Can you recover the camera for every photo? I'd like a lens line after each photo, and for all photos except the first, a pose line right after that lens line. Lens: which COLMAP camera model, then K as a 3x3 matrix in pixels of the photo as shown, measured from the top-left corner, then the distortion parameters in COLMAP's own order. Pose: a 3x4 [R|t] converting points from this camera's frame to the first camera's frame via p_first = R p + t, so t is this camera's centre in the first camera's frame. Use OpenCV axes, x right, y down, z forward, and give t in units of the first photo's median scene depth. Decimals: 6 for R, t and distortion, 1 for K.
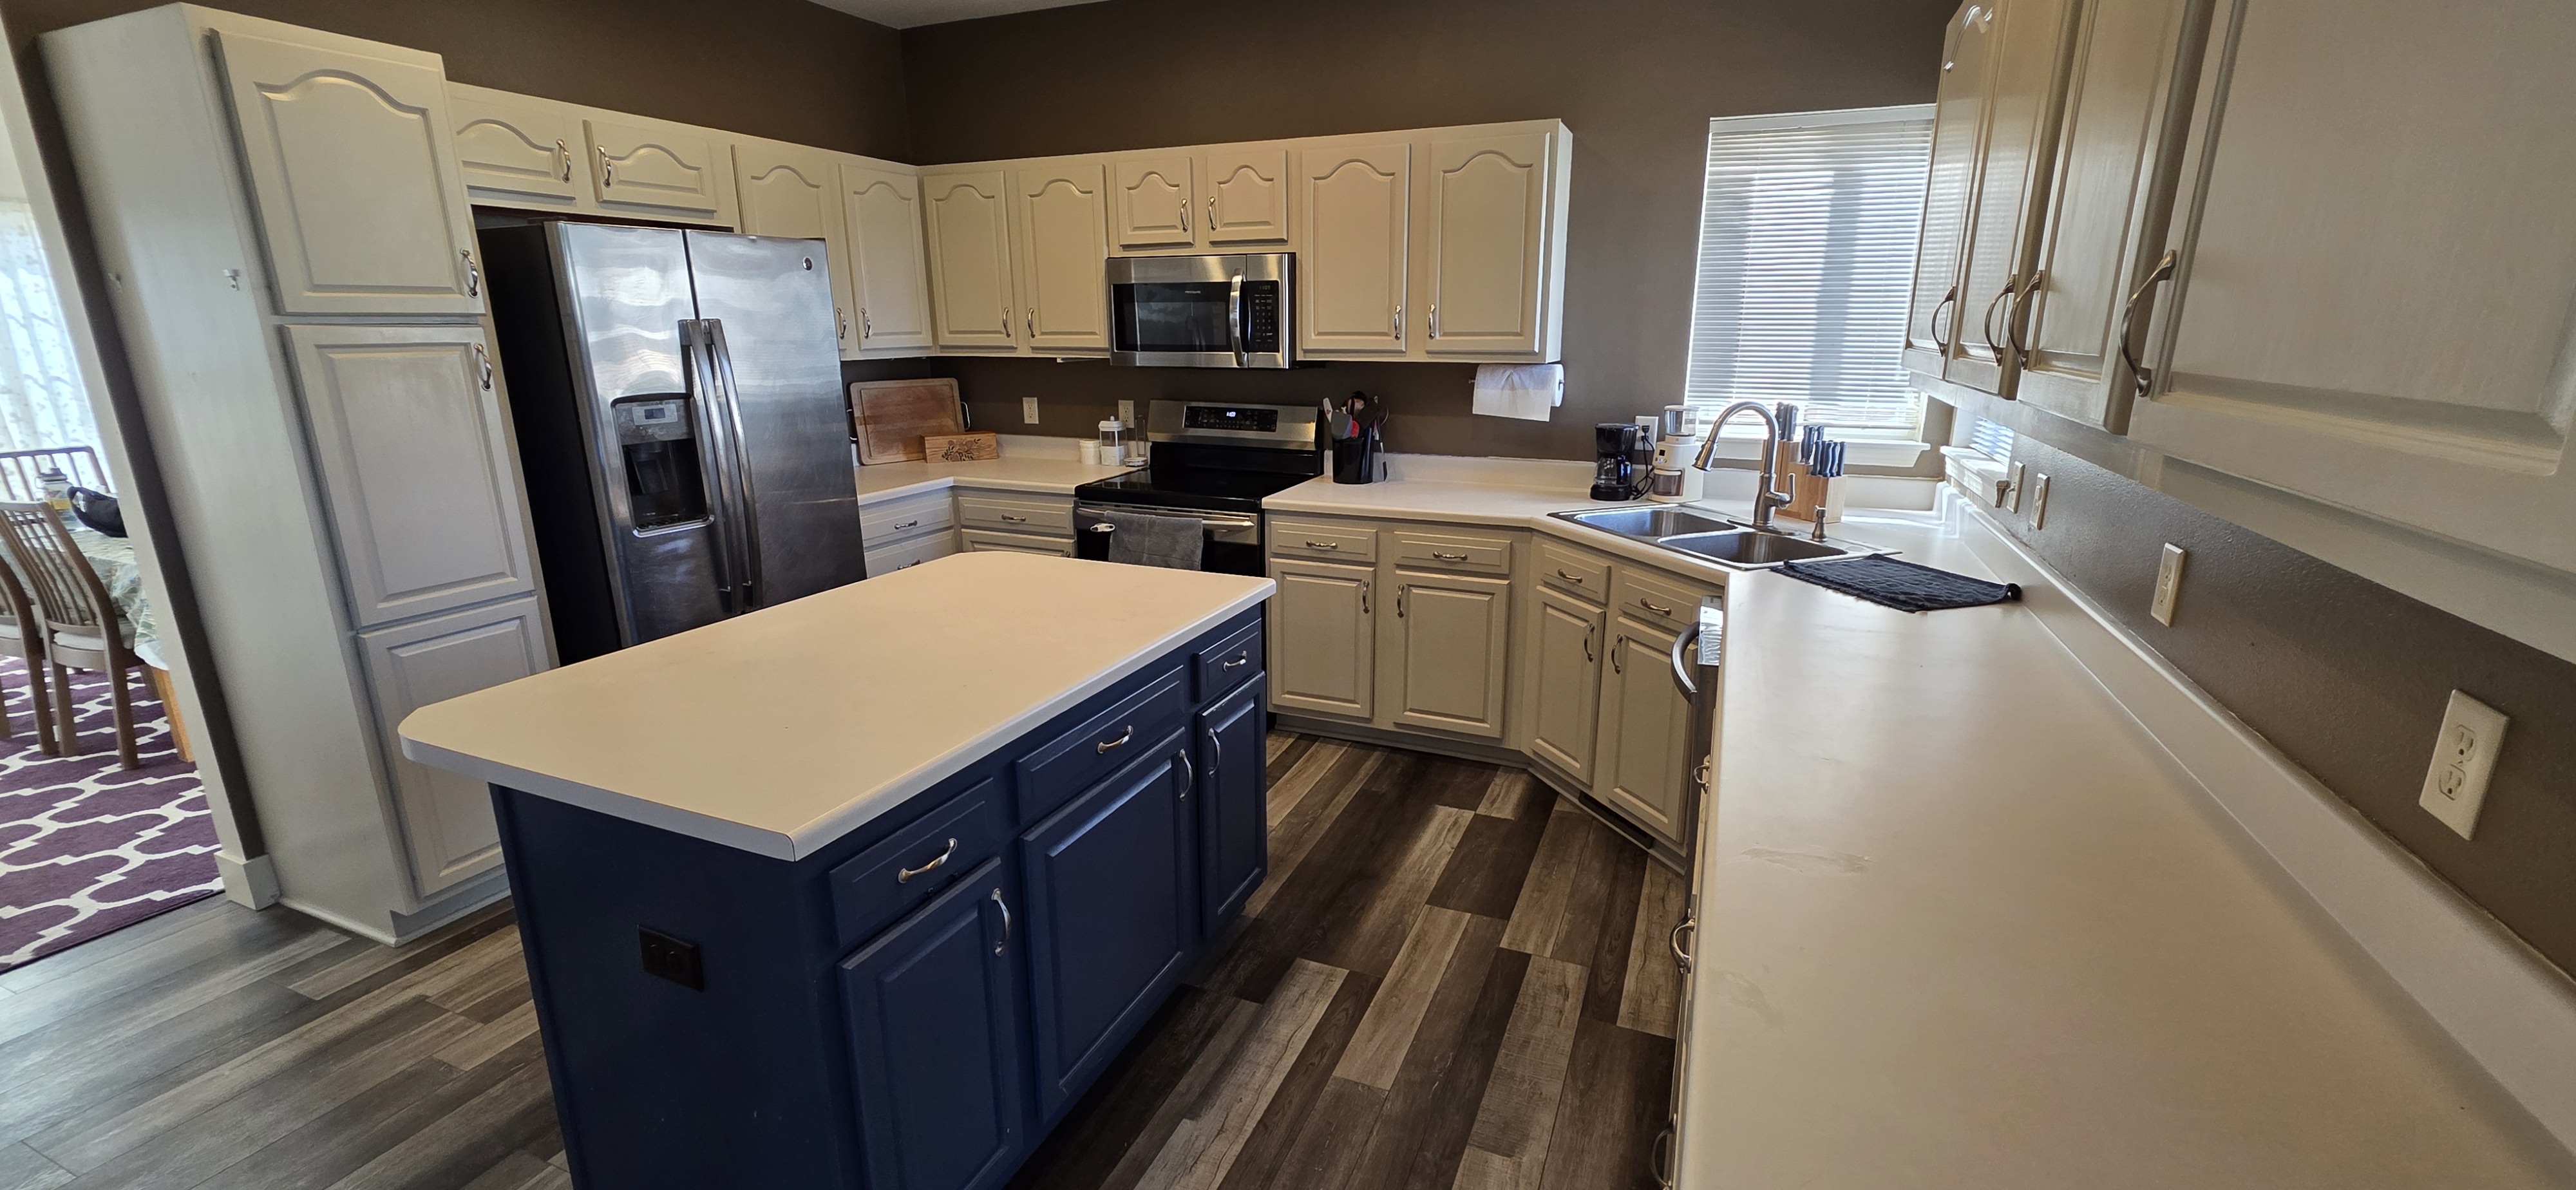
lens RADIAL K [[1032.1, 0, 1299.9], [0, 1032.1, 590.9], [0, 0, 1]] dist [-0.000504, 0.000855]
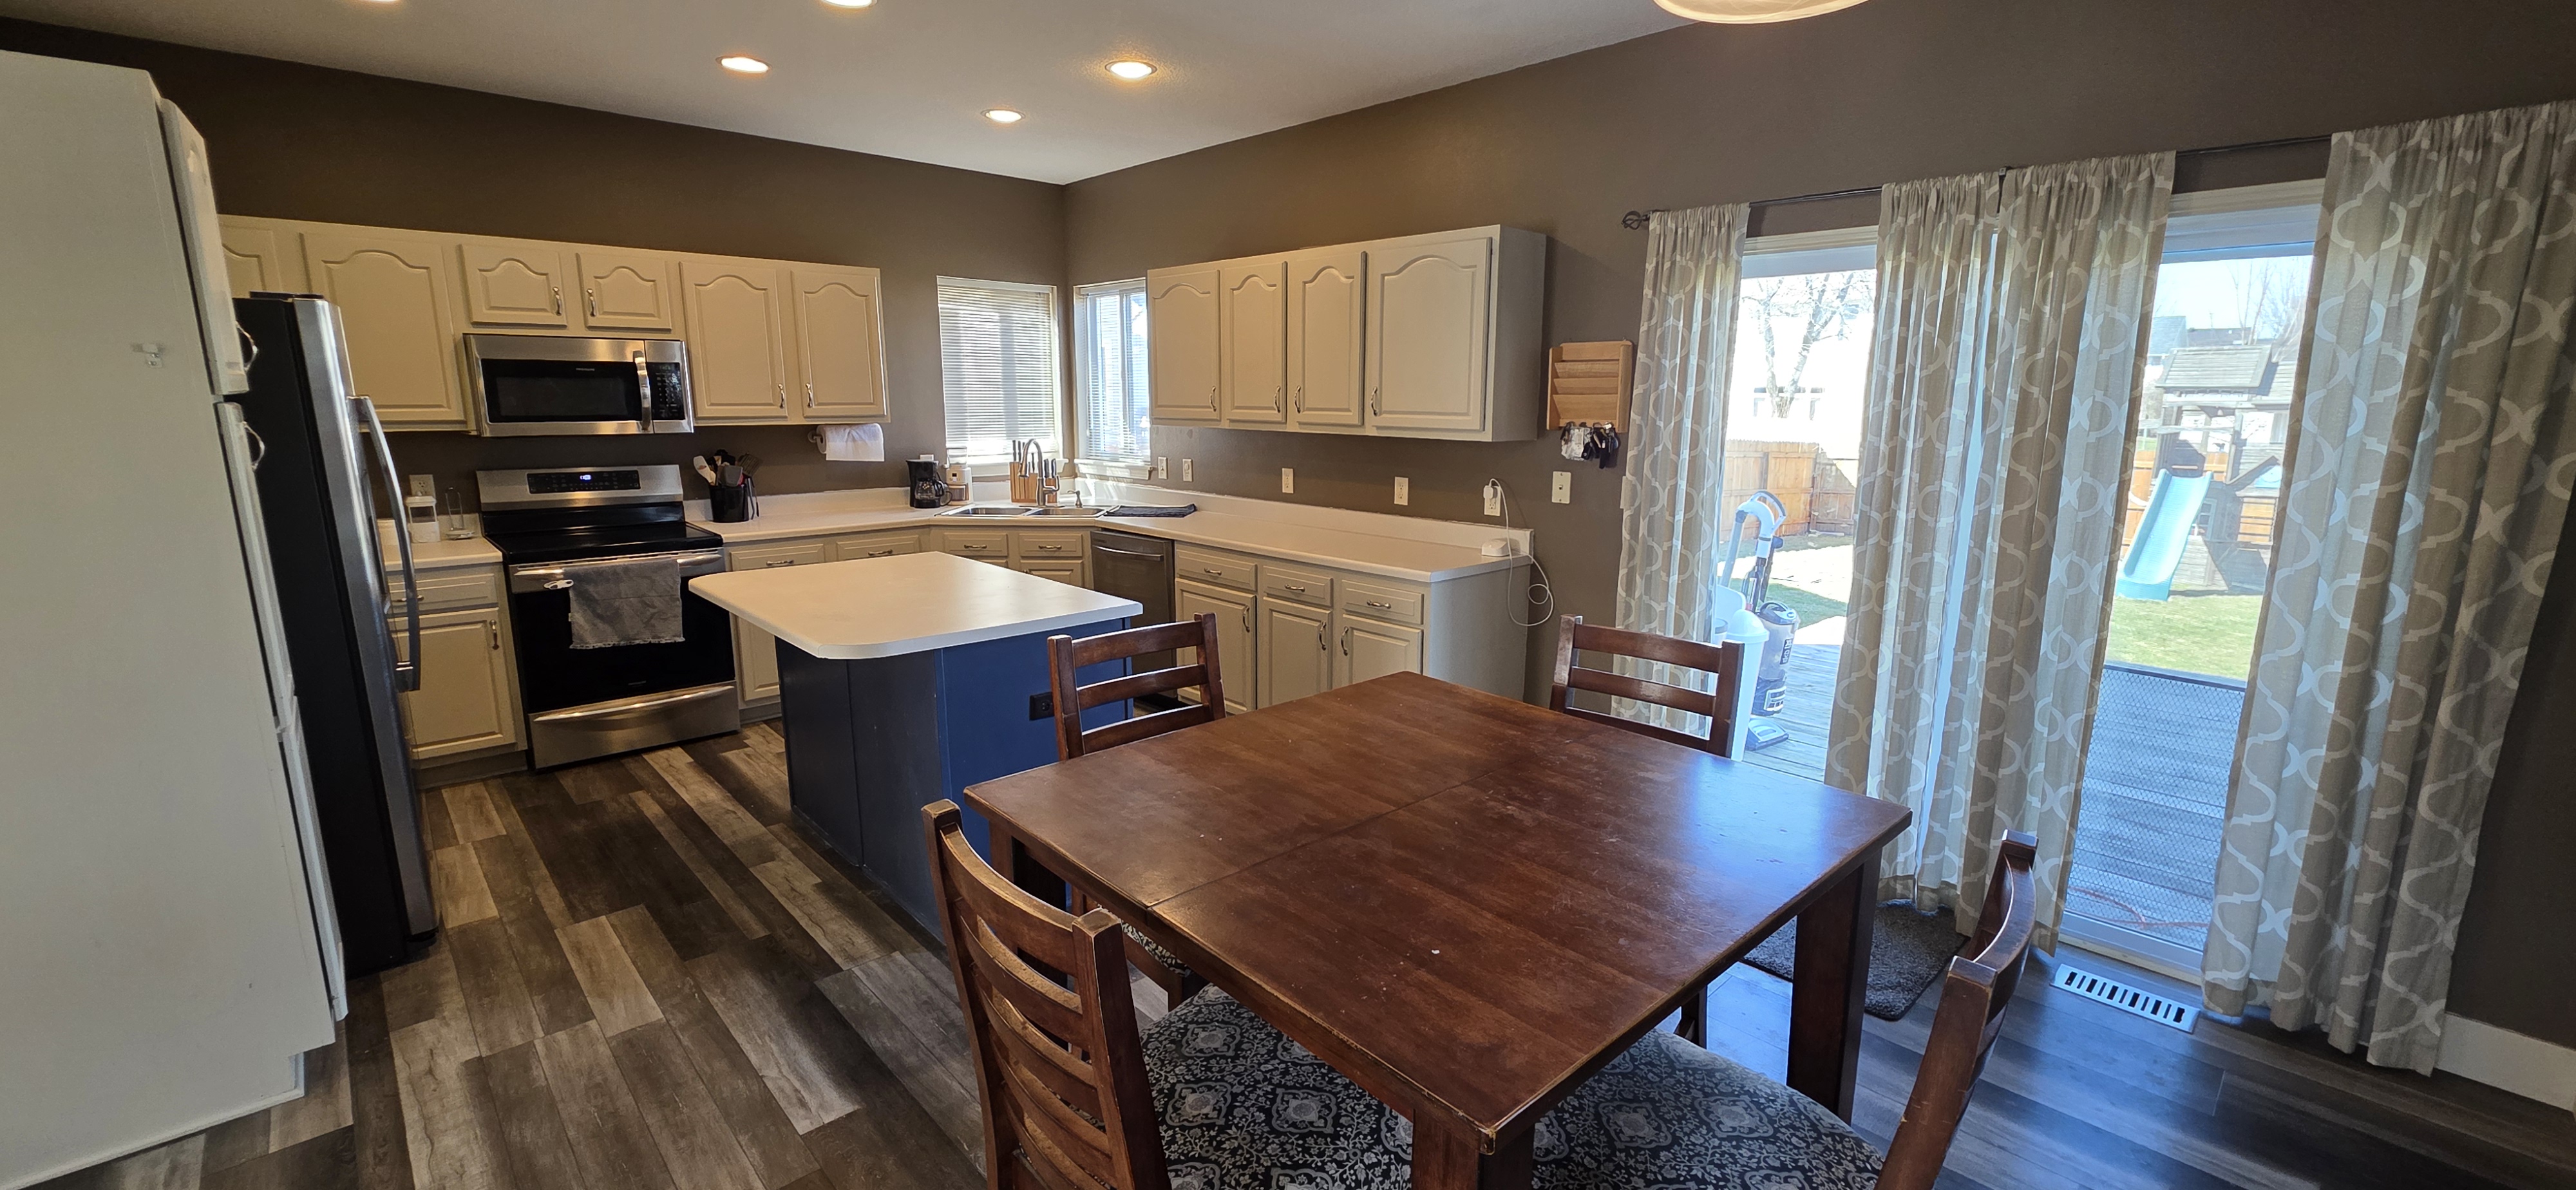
lens RADIAL K [[1032.1, 0, 1299.9], [0, 1032.1, 590.9], [0, 0, 1]] dist [-0.000504, 0.000855]
pose [[0.404359, -0.170531, 0.898562, -0.871810], [0.223096, 0.971178, 0.083918, 0.027312], [-0.886974, 0.166533, 0.430749, -0.147706]]
